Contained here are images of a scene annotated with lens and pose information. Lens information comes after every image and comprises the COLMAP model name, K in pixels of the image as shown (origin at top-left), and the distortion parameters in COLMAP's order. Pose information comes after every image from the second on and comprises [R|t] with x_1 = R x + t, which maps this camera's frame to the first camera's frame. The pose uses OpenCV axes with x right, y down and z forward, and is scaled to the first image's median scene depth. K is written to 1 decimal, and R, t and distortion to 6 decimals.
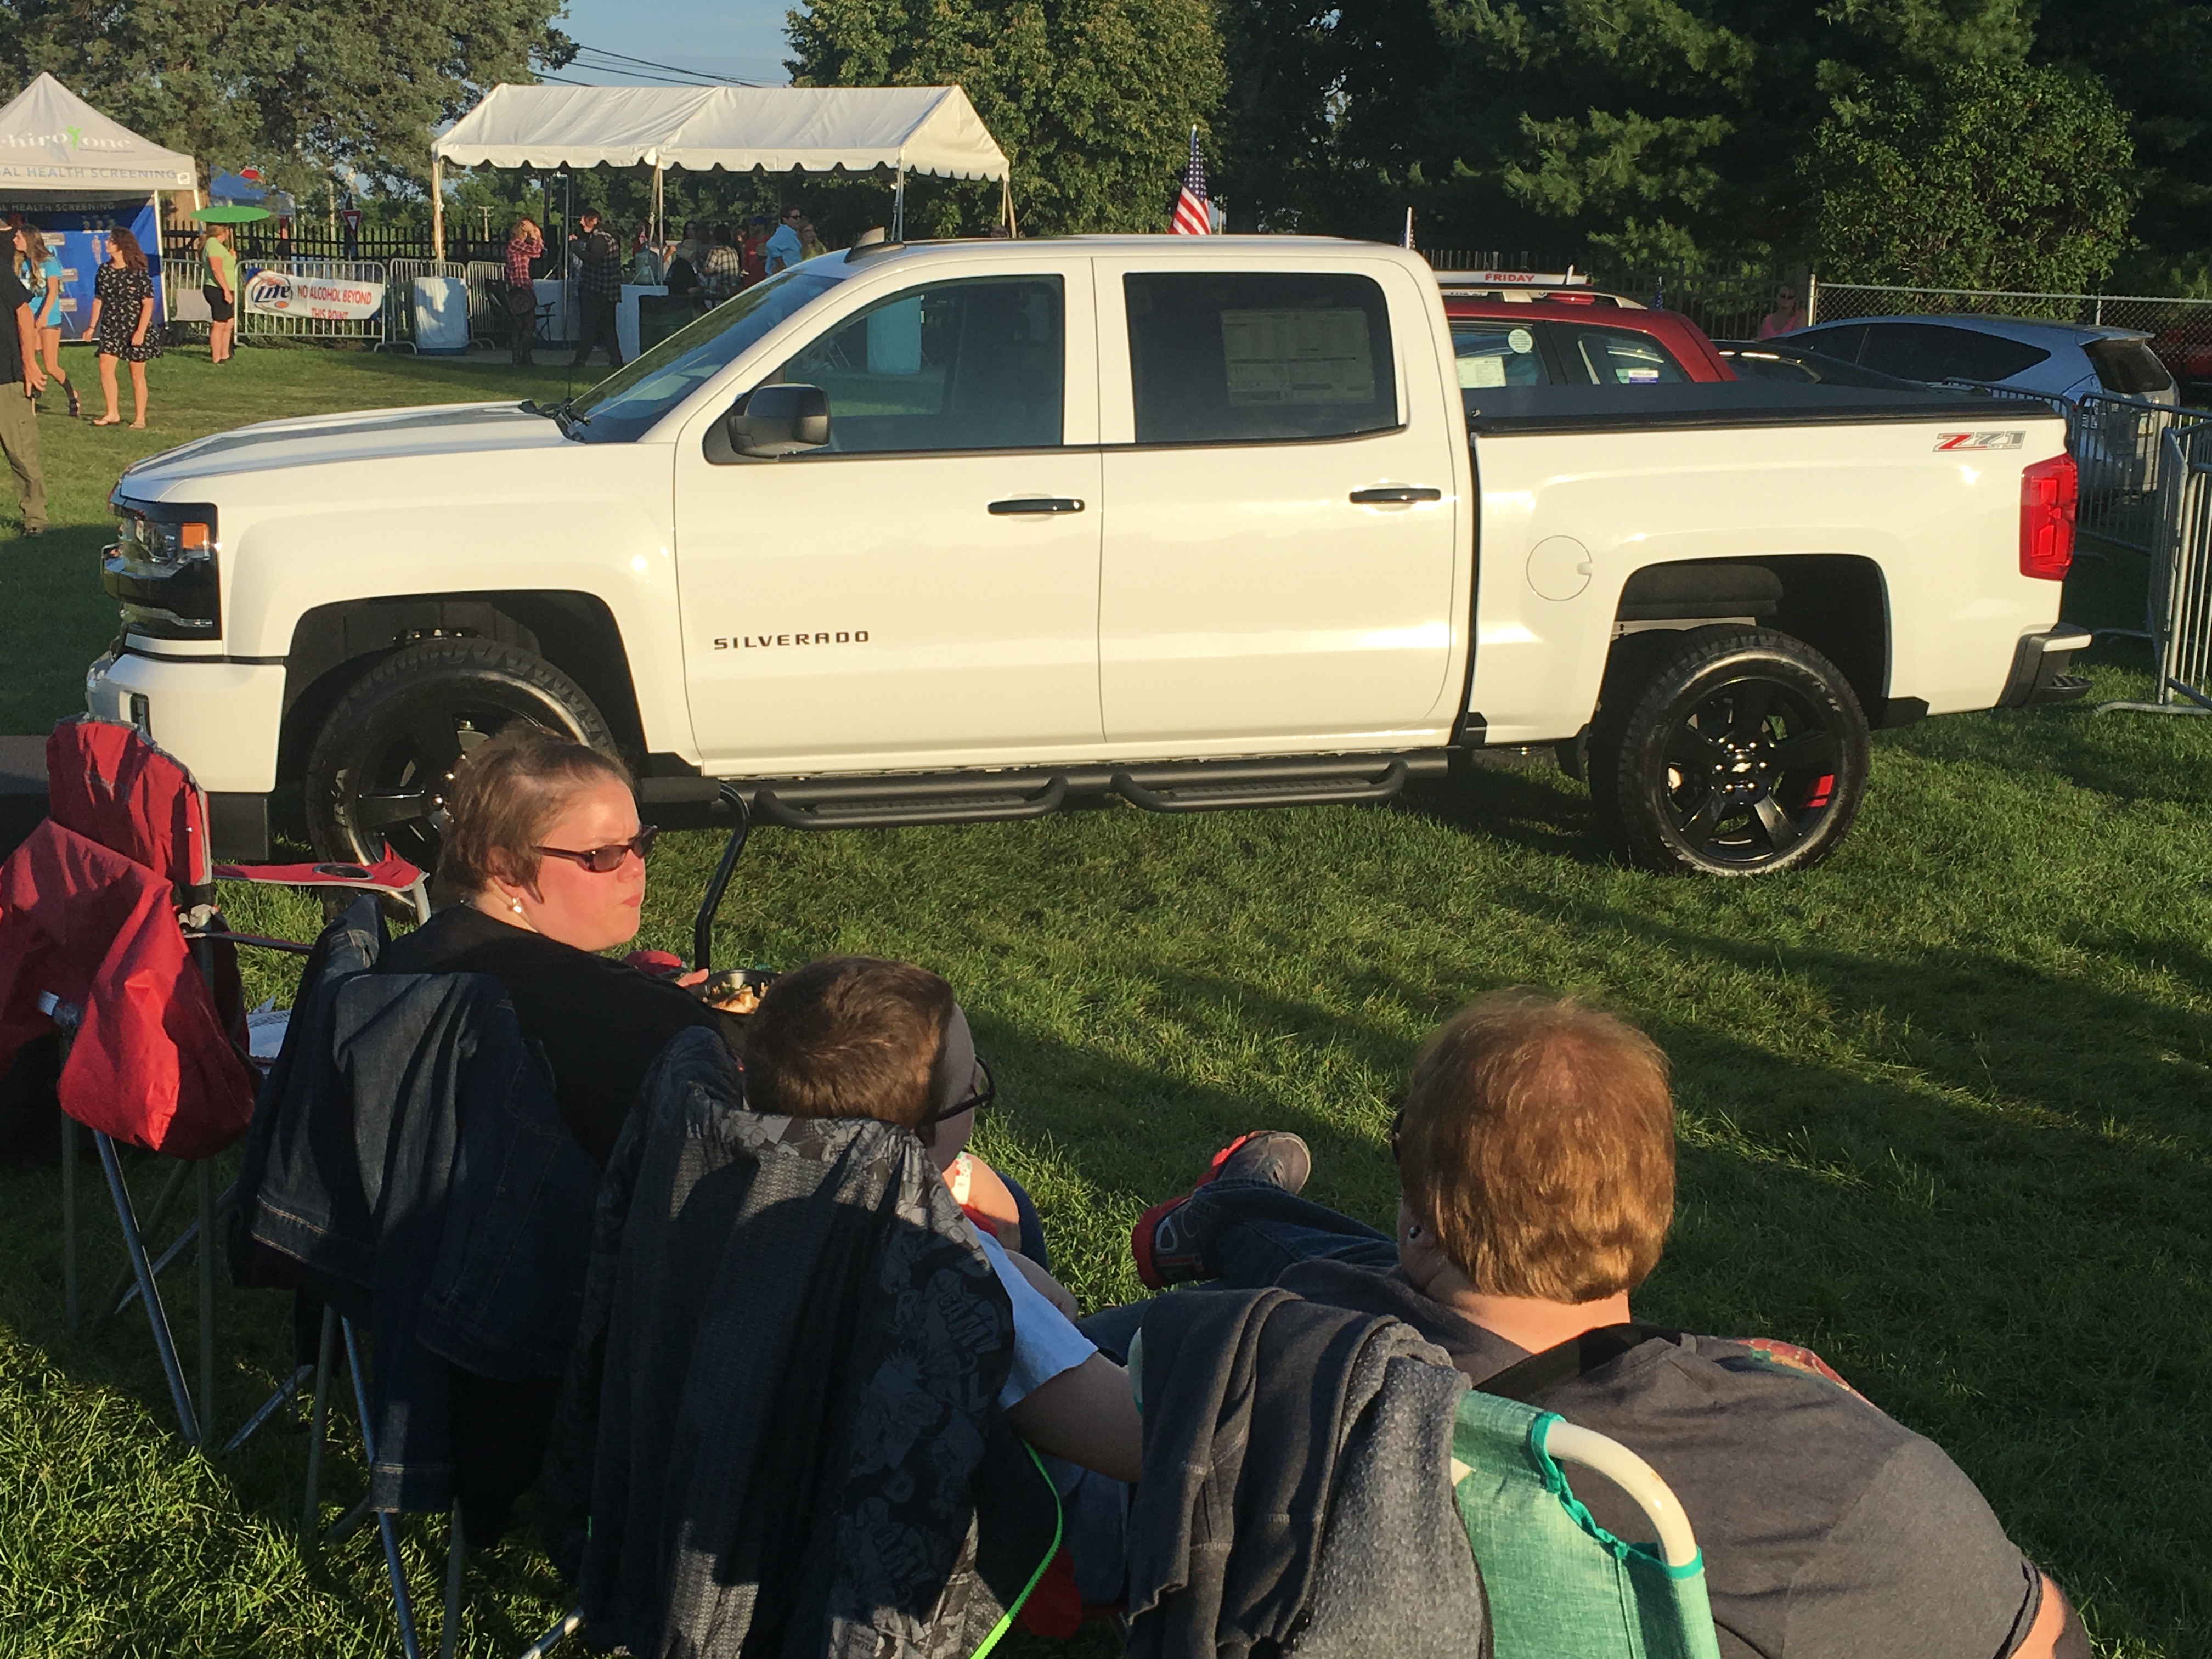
lens RADIAL K [[3020.2, 0, 1106.0], [0, 3020.2, 829.5], [0, 0, 1]] dist [0.064999, 0.034781]
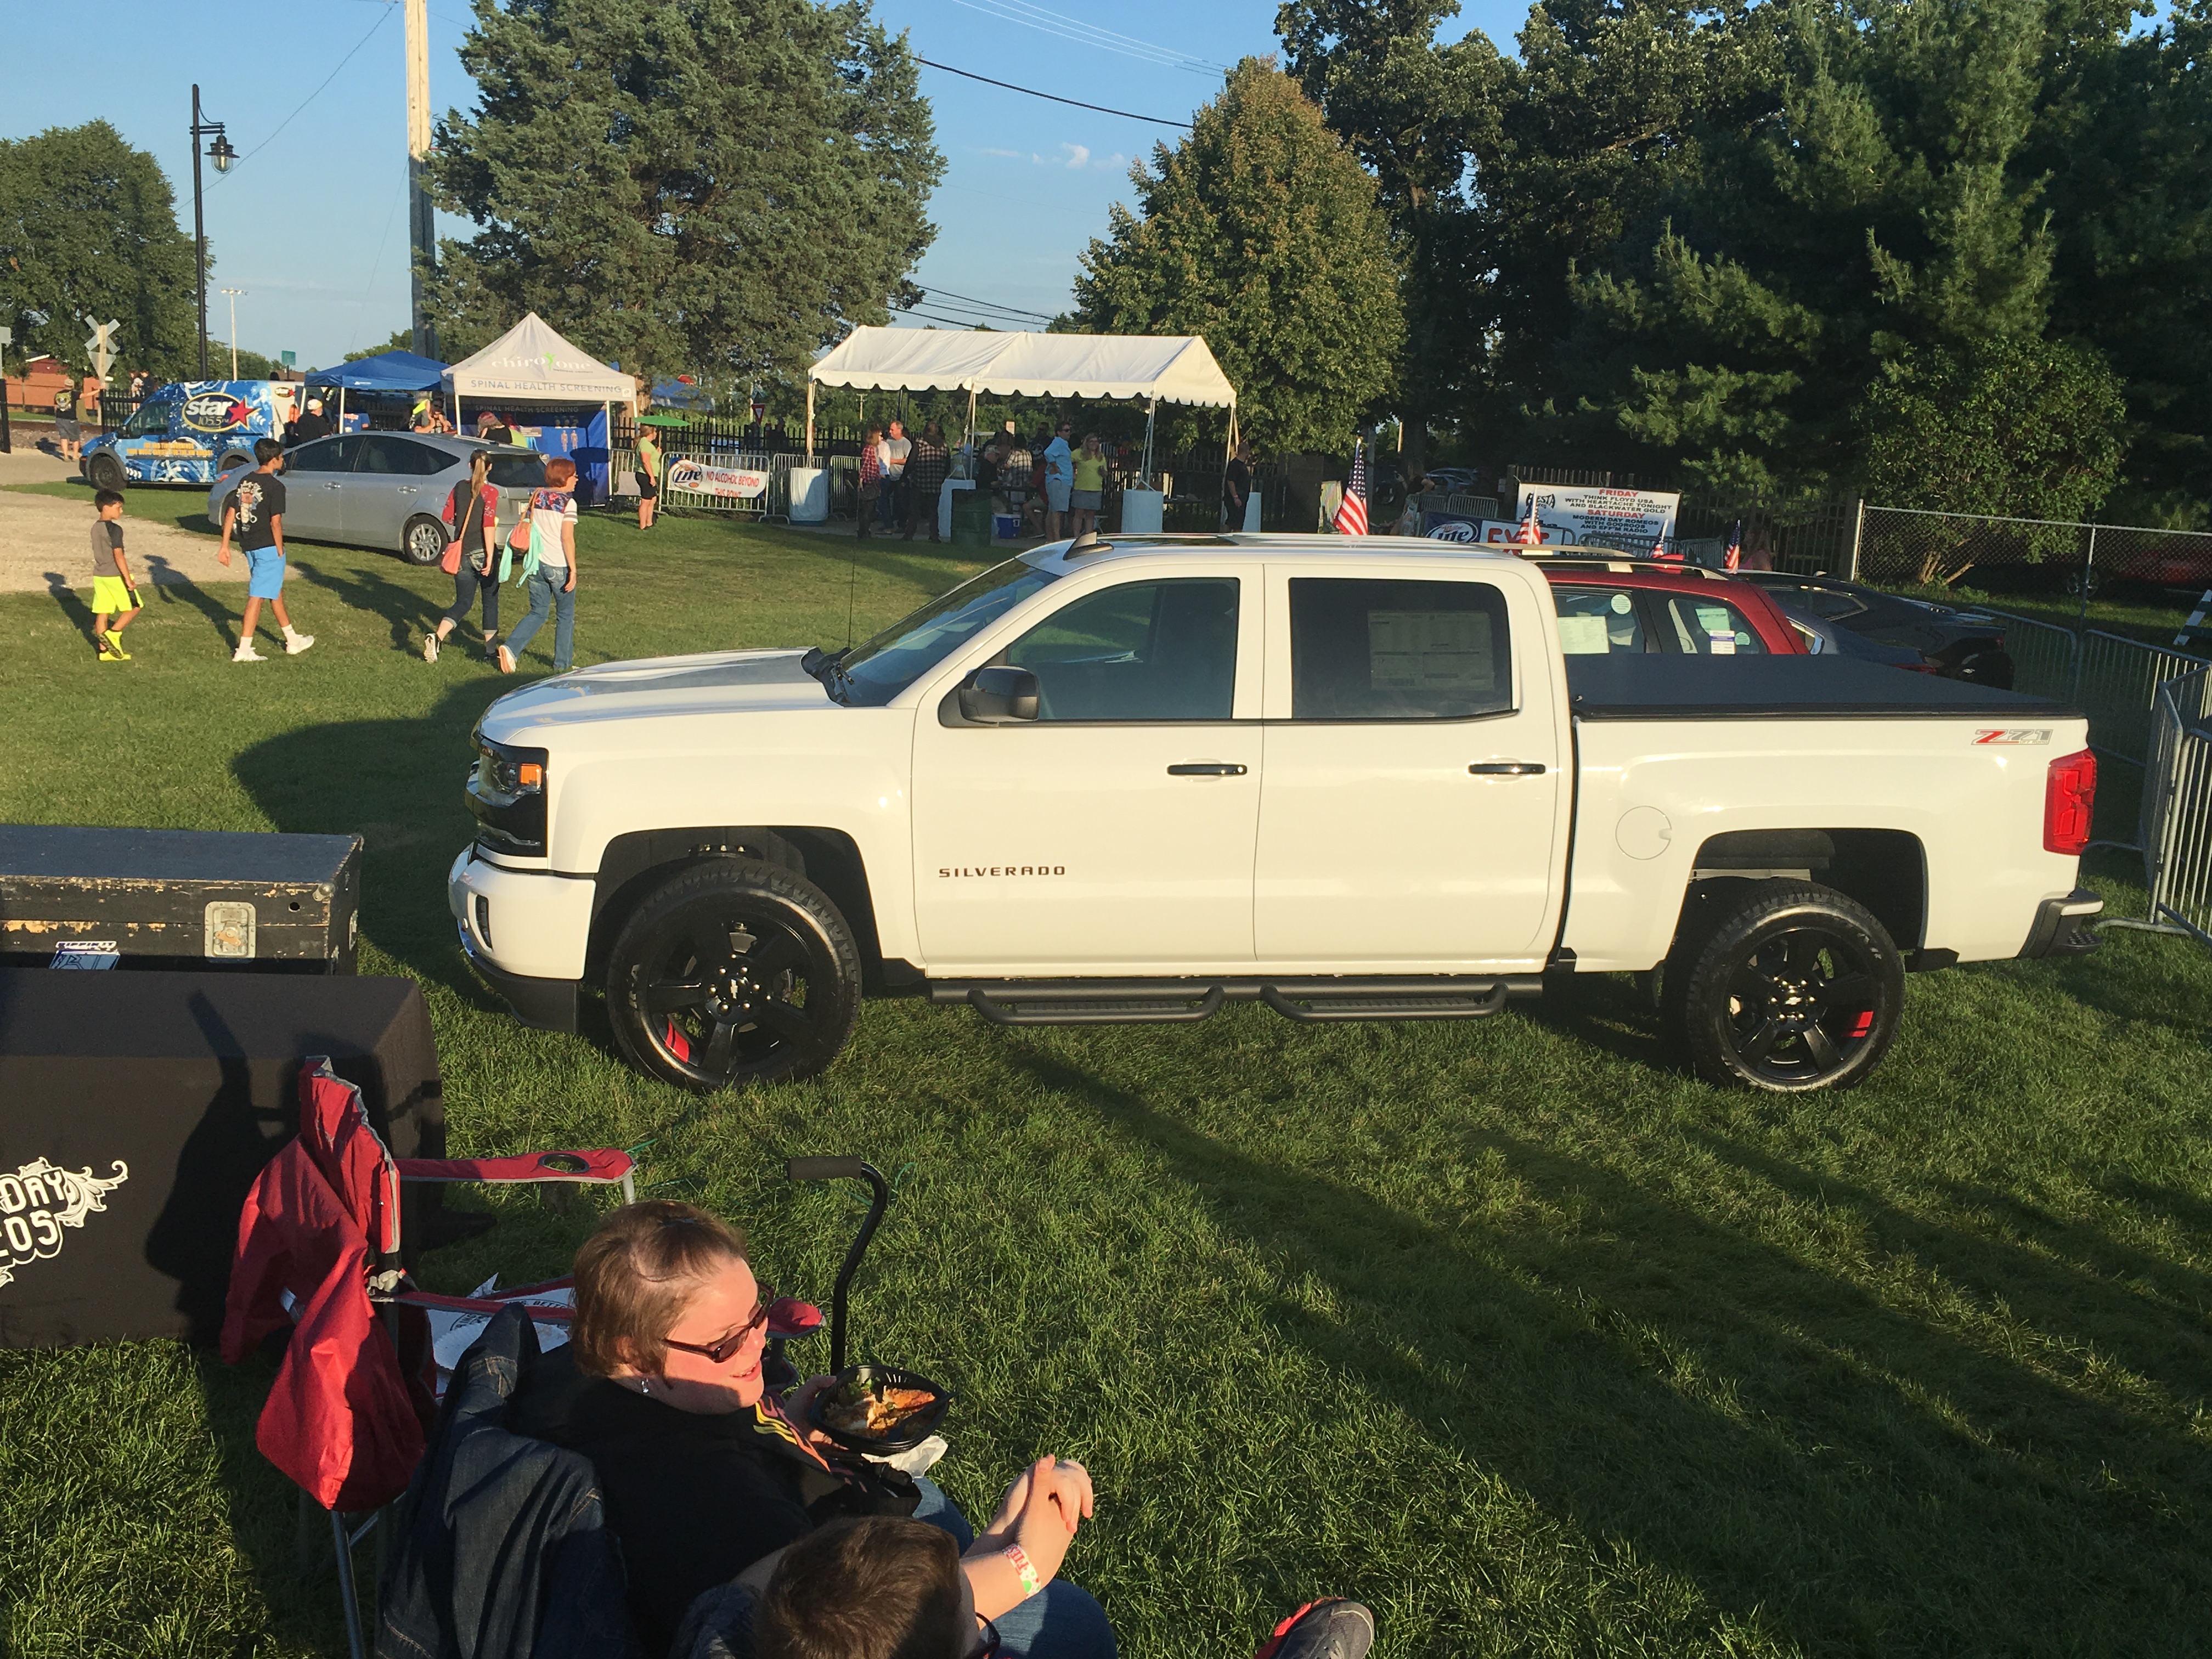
lens RADIAL K [[2150.4, 0, 1108.0], [0, 2150.4, 771.0], [0, 0, 1]] dist [0.091758, -0.101476]
pose [[0.994482, 0.046476, -0.094056, 0.016842], [-0.047608, 0.998818, -0.009830, -0.085876], [0.093488, 0.014253, 0.995518, 0.118321]]
